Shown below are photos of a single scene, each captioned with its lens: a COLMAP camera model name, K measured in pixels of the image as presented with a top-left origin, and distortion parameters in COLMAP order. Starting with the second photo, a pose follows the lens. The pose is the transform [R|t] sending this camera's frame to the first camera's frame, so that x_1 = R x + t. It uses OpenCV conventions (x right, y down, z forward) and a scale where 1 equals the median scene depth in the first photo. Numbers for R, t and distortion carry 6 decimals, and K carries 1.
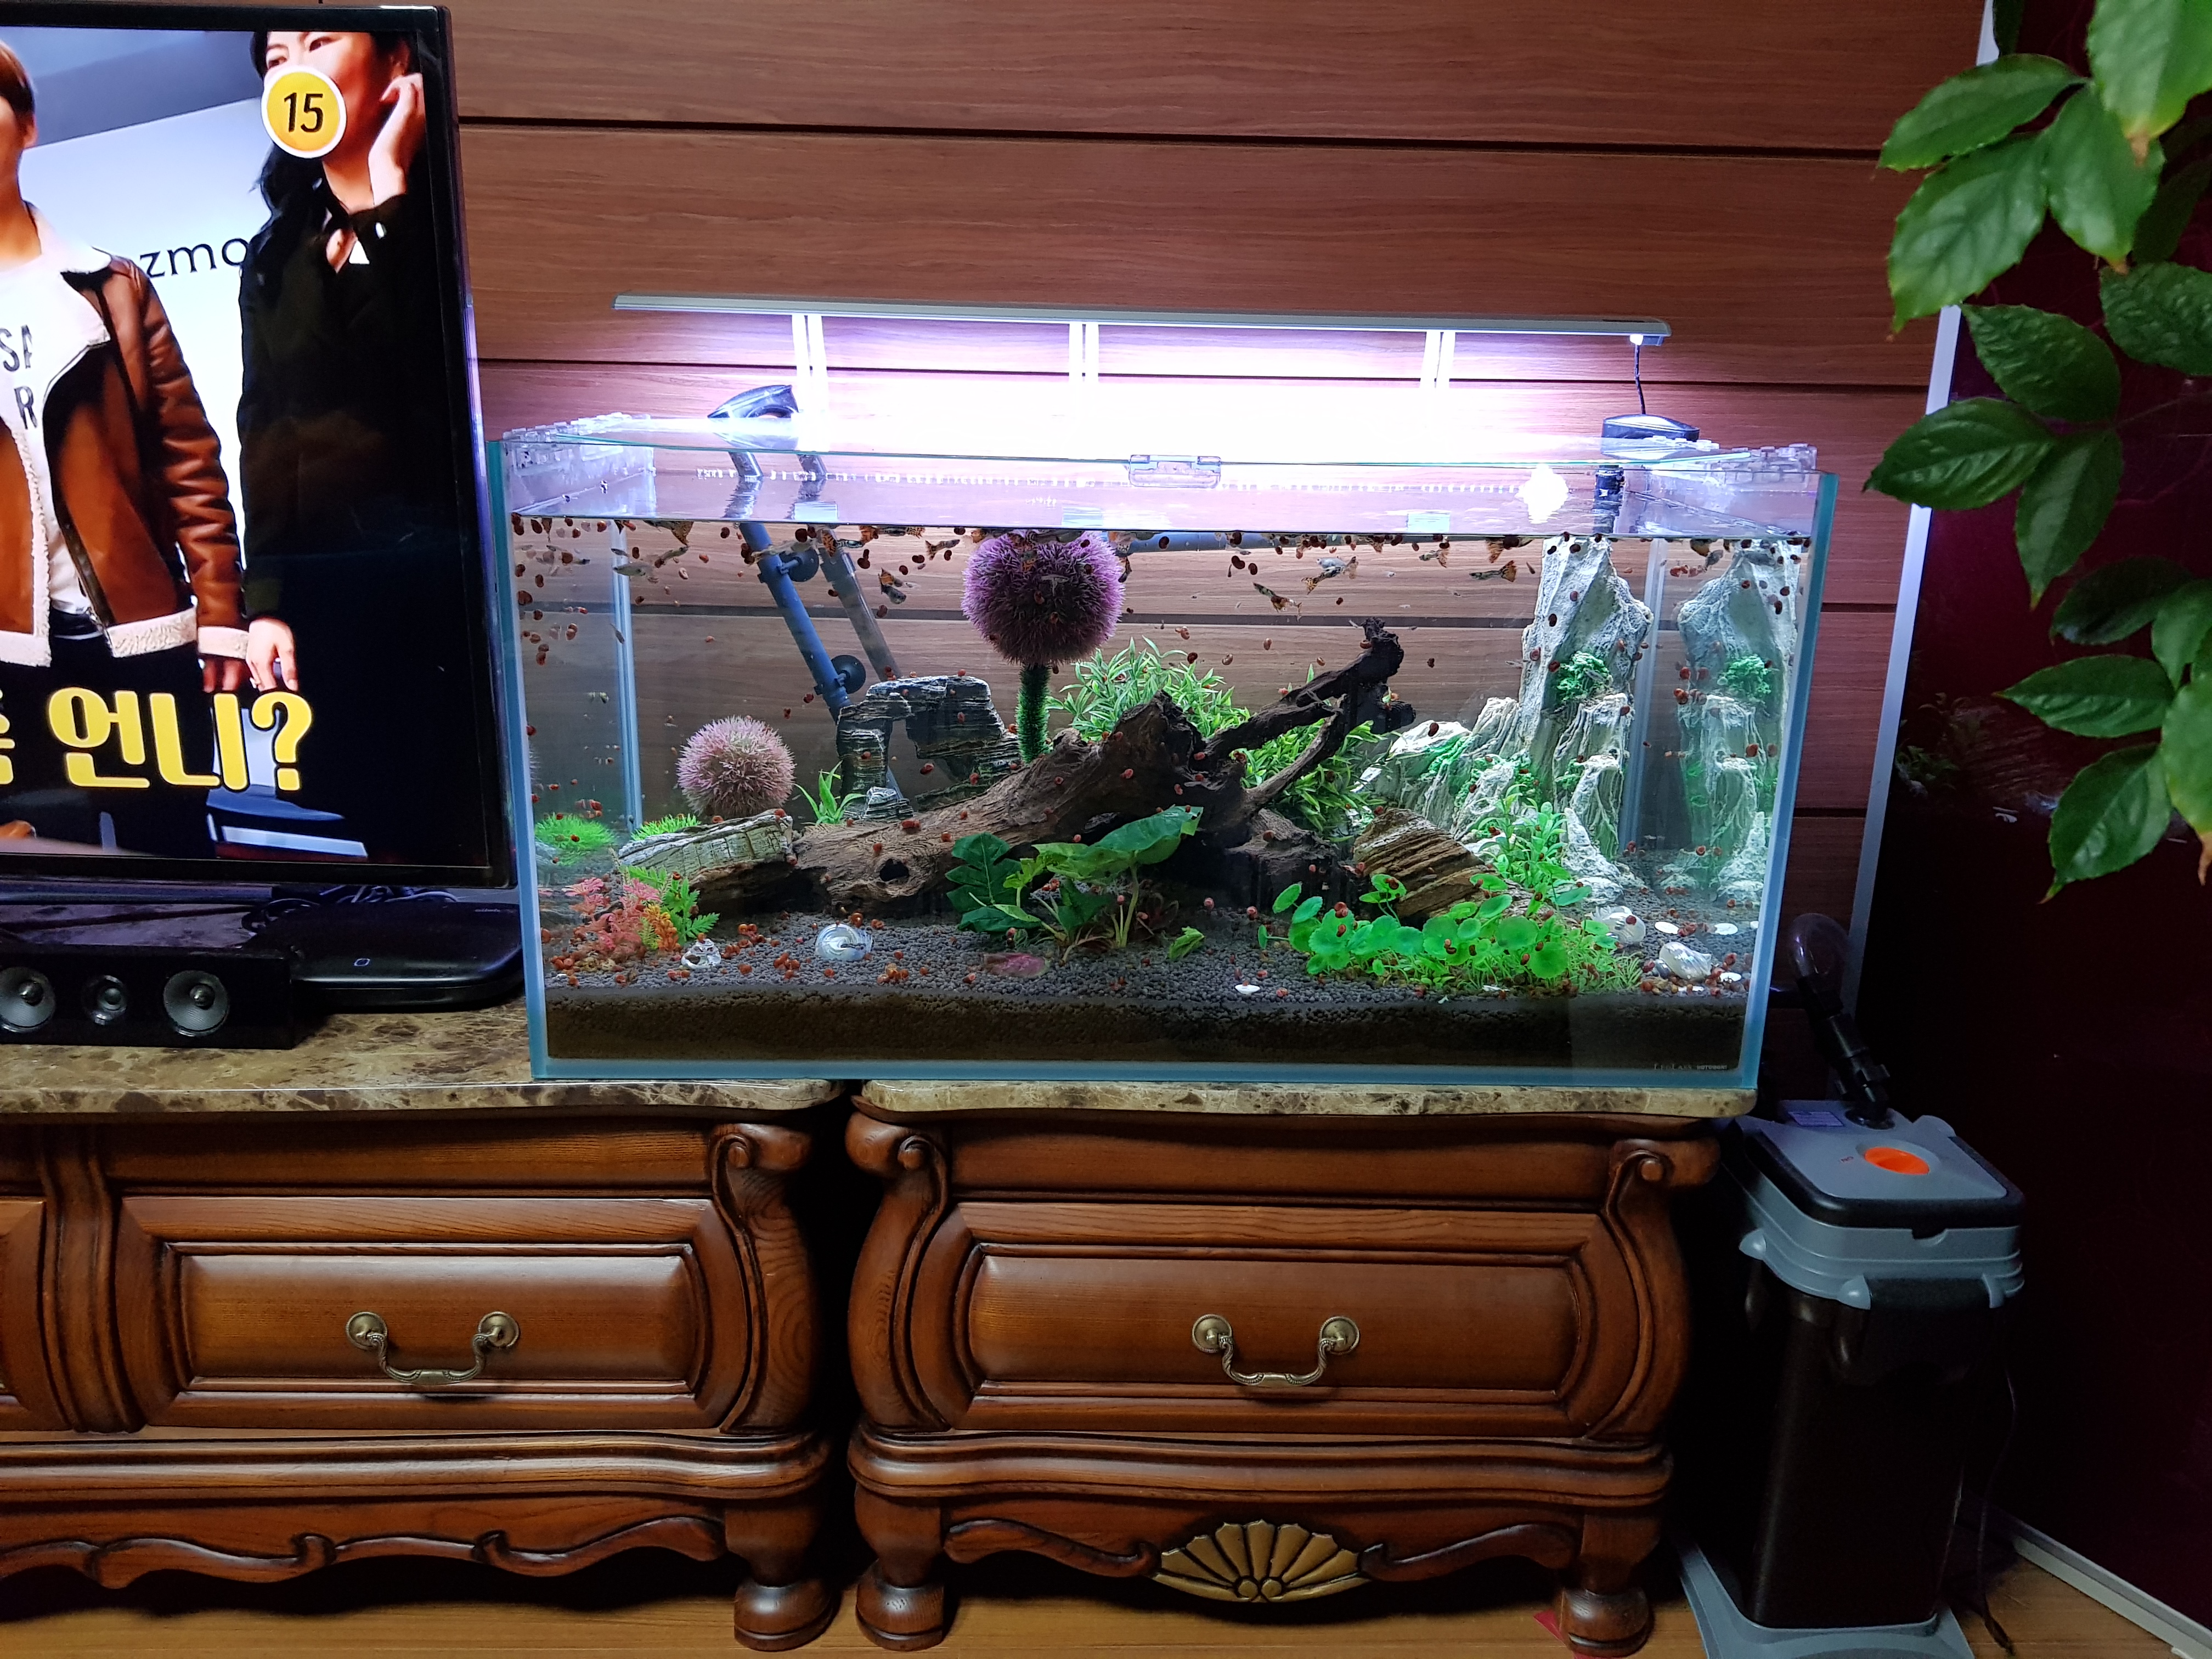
lens RADIAL K [[1719.0, 0, 1105.0], [0, 1719.0, 820.4], [0, 0, 1]] dist [-0.006214, -0.015426]
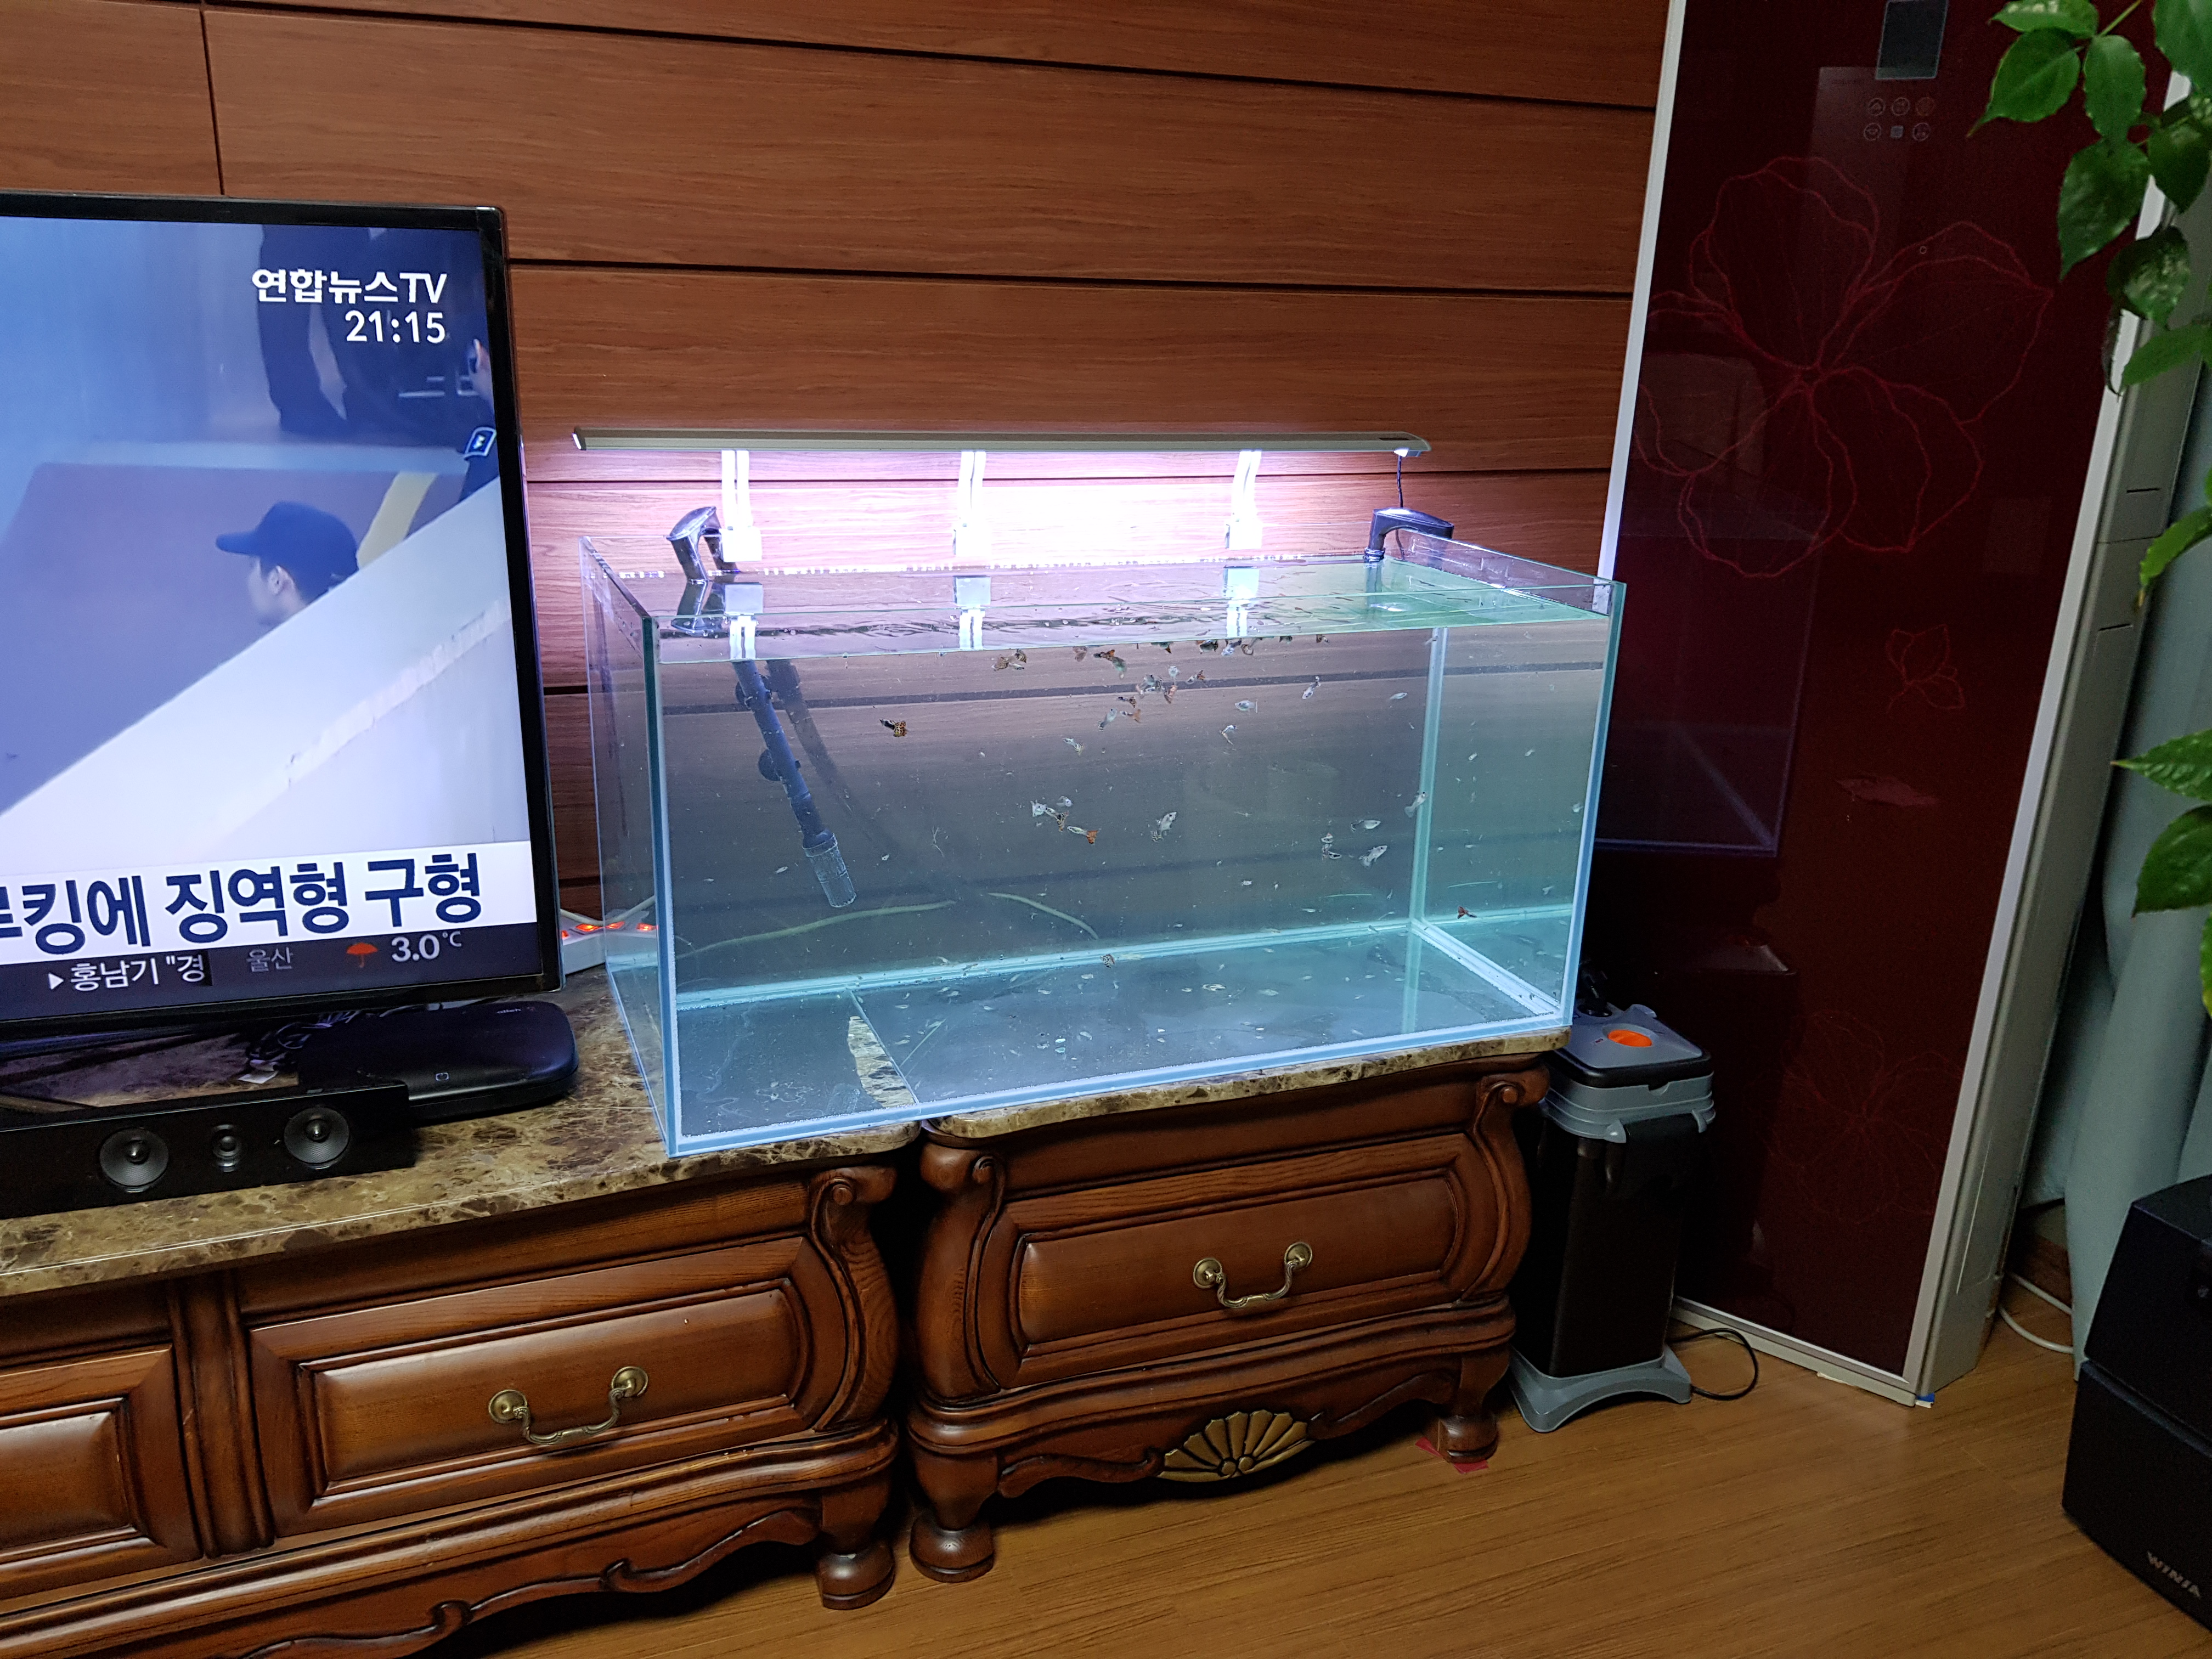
lens RADIAL K [[1719.0, 0, 1103.3], [0, 1719.0, 836.4], [0, 0, 1]] dist [-0.006214, -0.015426]
pose [[0.940834, -0.094899, 0.325308, -0.380976], [0.081374, 0.995167, 0.054966, -0.093933], [-0.328952, -0.025242, 0.944009, -0.154465]]
